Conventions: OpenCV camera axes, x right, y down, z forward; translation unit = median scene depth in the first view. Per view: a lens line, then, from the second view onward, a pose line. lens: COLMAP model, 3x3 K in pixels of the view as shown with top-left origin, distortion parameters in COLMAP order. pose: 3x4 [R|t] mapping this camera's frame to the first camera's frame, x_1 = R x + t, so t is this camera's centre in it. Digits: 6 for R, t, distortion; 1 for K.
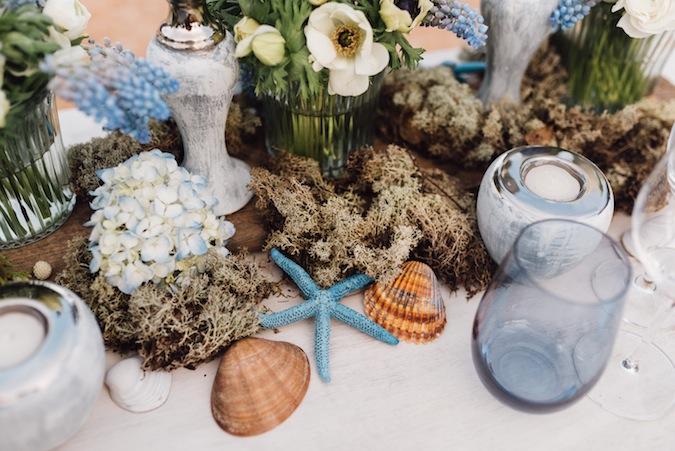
lens RADIAL K [[640.0, 0, 337.5], [0, 640.0, 225.5], [0, 0, 1]] dist [-0.011832, -0.009164]
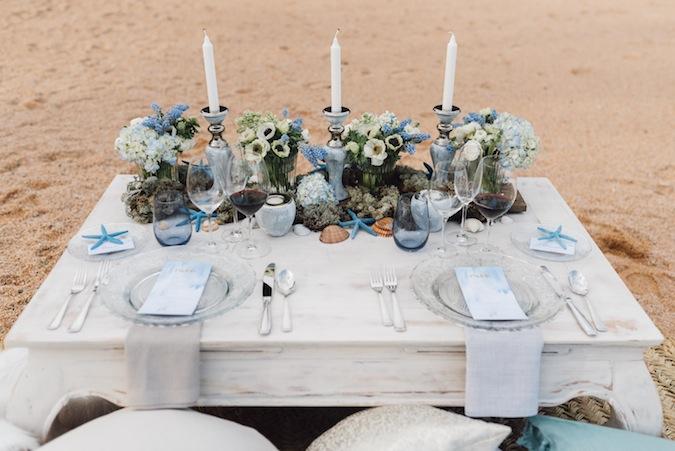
lens RADIAL K [[640.0, 0, 337.5], [0, 640.0, 225.5], [0, 0, 1]] dist [-0.011832, -0.009164]
pose [[0.953351, 0.124172, -0.275141, 0.797066], [-0.200545, 0.941788, -0.269846, 1.059056], [0.225617, 0.312436, 0.922757, -2.091657]]
